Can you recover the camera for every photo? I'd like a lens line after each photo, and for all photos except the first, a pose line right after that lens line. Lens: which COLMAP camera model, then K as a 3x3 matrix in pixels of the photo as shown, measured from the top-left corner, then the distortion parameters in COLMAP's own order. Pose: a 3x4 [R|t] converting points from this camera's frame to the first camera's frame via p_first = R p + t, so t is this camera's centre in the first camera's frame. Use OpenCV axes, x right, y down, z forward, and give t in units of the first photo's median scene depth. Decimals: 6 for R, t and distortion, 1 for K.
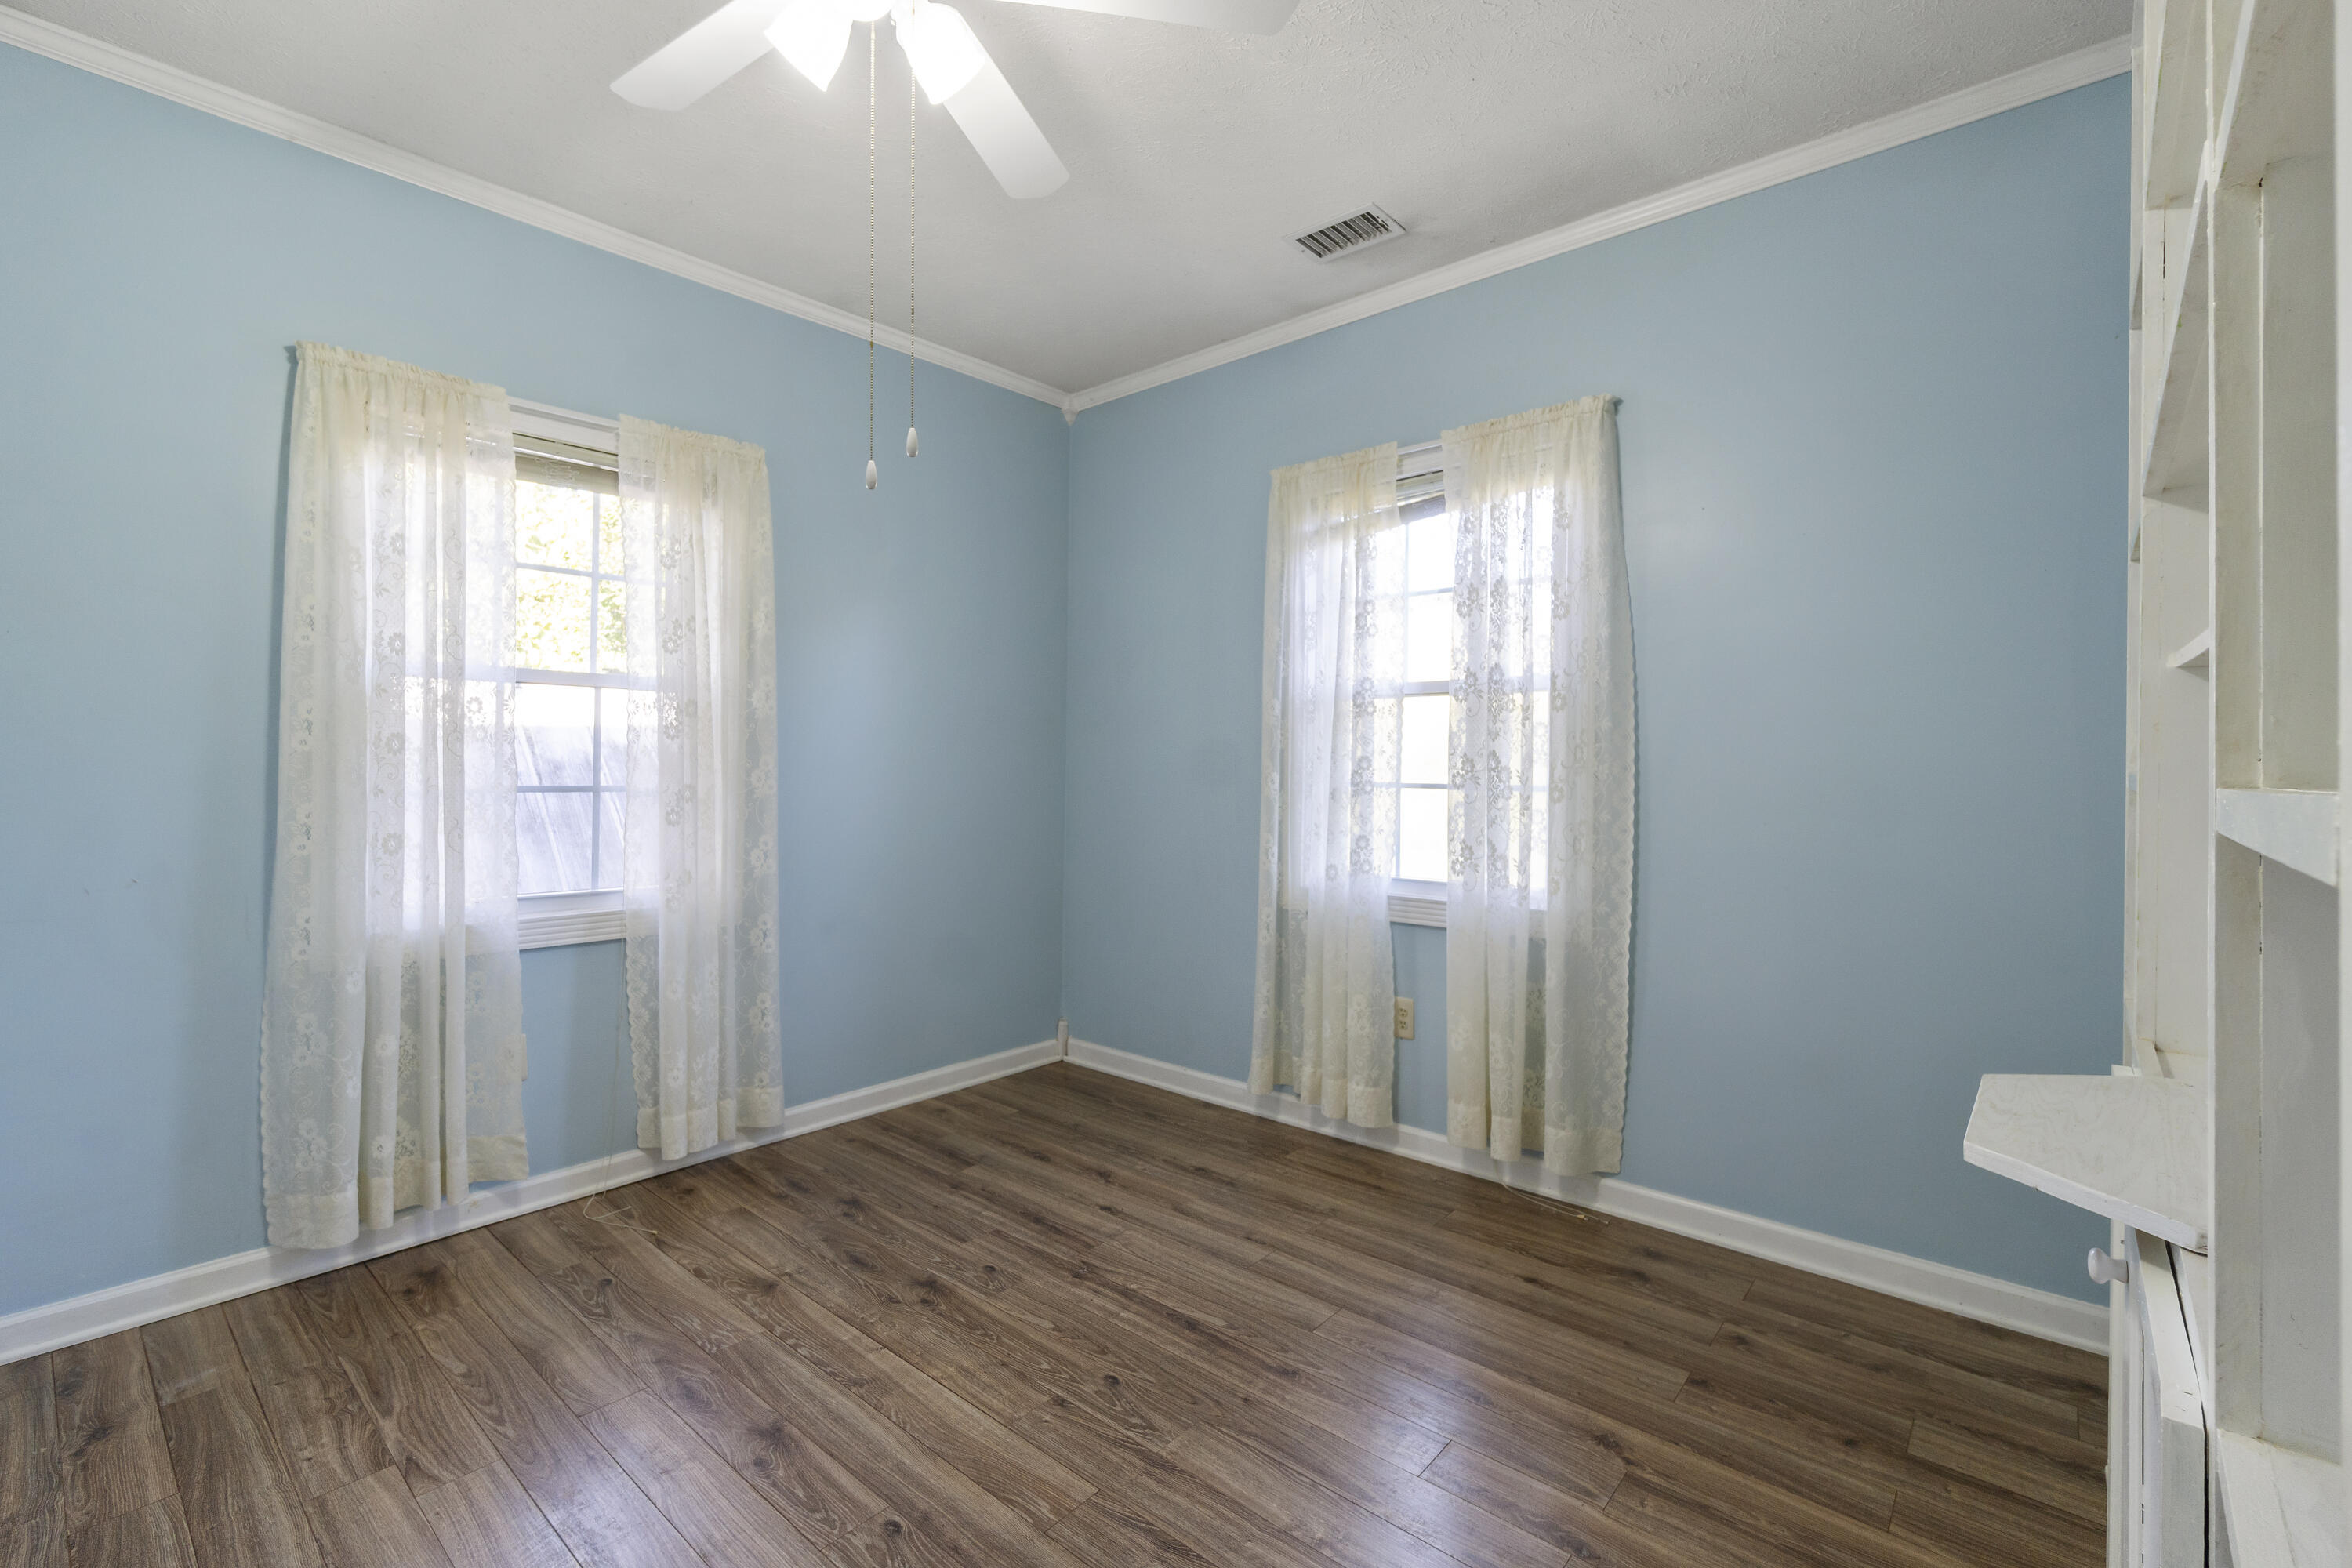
lens RADIAL K [[1040.4, 0, 1174.4], [0, 1040.4, 777.3], [0, 0, 1]] dist [-0.003614, 0.002302]
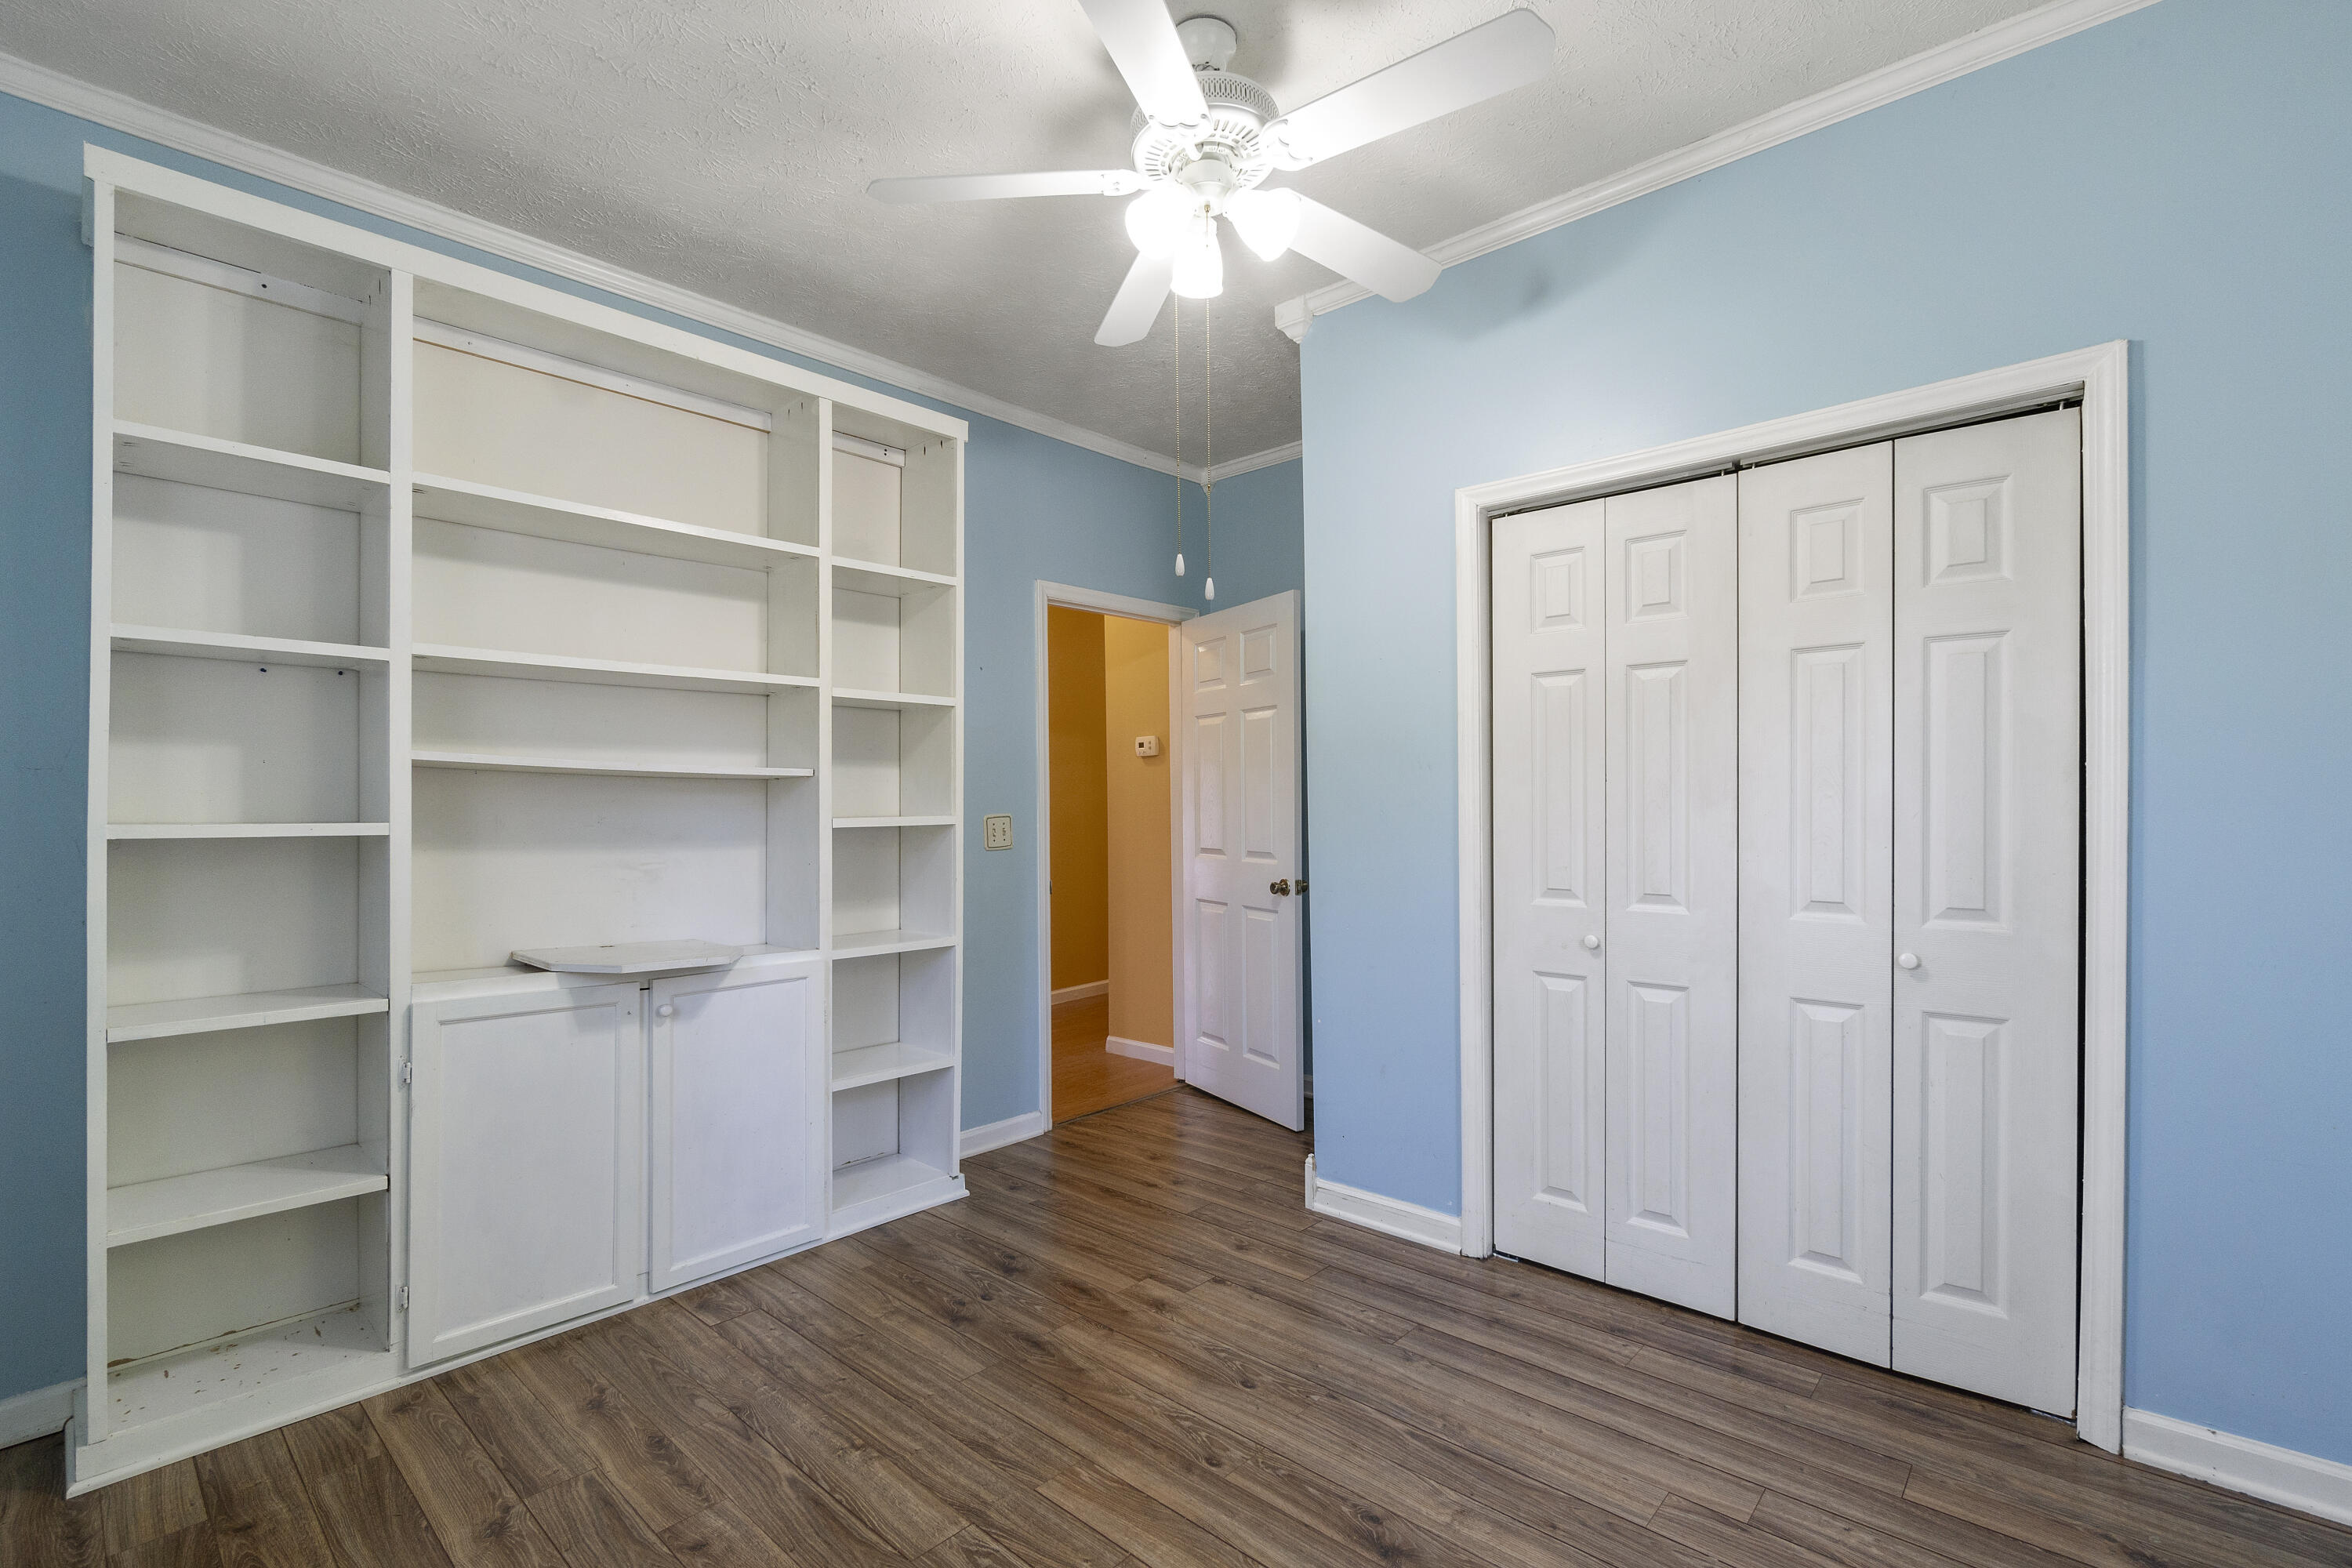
lens RADIAL K [[1040.4, 0, 1177.6], [0, 1040.4, 796.4], [0, 0, 1]] dist [-0.003614, 0.002302]
pose [[-0.999942, 0.005588, 0.009173, -0.233818], [0.005574, 0.999983, -0.001507, -0.028085], [-0.009182, -0.001456, -0.999957, 2.073337]]
